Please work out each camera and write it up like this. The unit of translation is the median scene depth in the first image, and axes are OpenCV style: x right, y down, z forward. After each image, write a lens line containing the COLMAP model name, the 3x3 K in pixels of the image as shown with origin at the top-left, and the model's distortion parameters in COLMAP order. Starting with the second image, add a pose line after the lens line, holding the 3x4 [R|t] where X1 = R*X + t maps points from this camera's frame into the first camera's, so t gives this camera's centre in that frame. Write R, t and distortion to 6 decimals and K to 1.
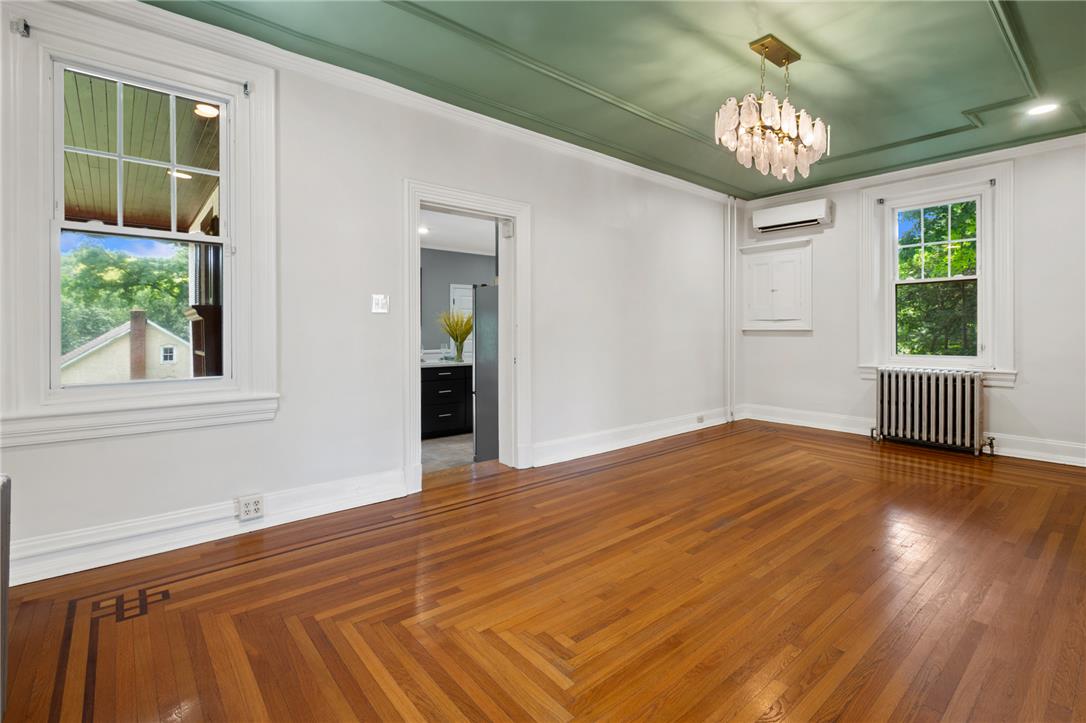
lens RADIAL K [[496.3, 0, 546.6], [0, 496.3, 330.5], [0, 0, 1]] dist [0.009376, -0.000092]
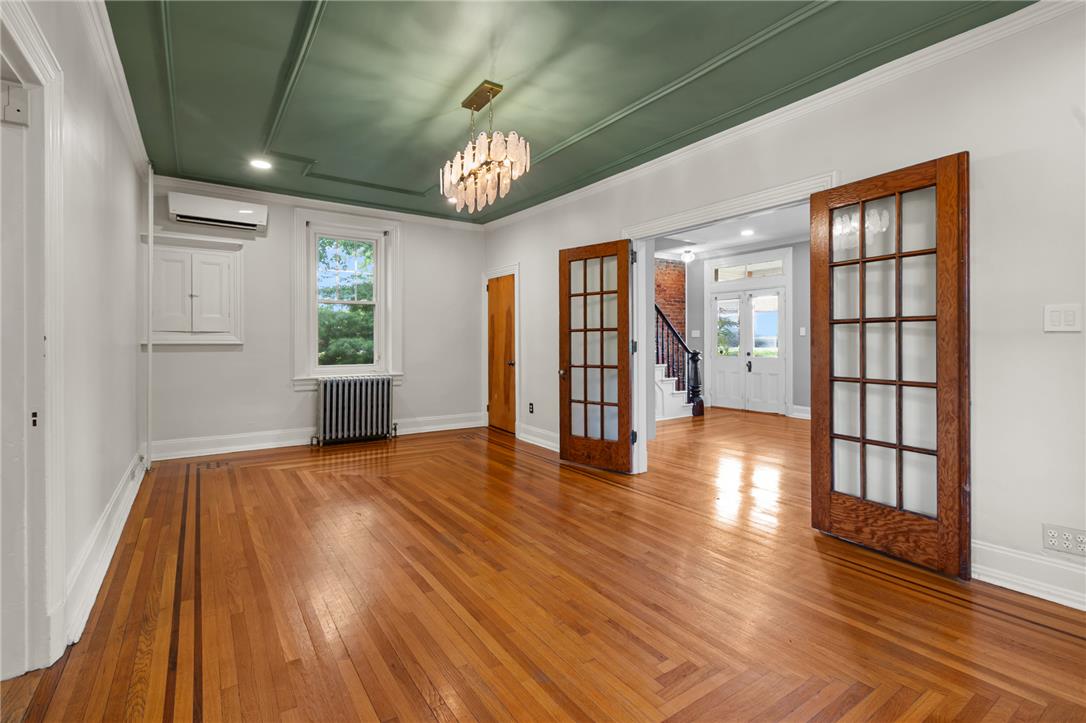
lens RADIAL K [[496.3, 0, 533.7], [0, 496.3, 342.5], [0, 0, 1]] dist [0.009376, -0.000092]
pose [[0.110409, 0.000094, 0.993886, -0.401162], [0.001881, 0.999998, -0.000304, -0.003620], [-0.993884, 0.001903, 0.110409, 0.480839]]
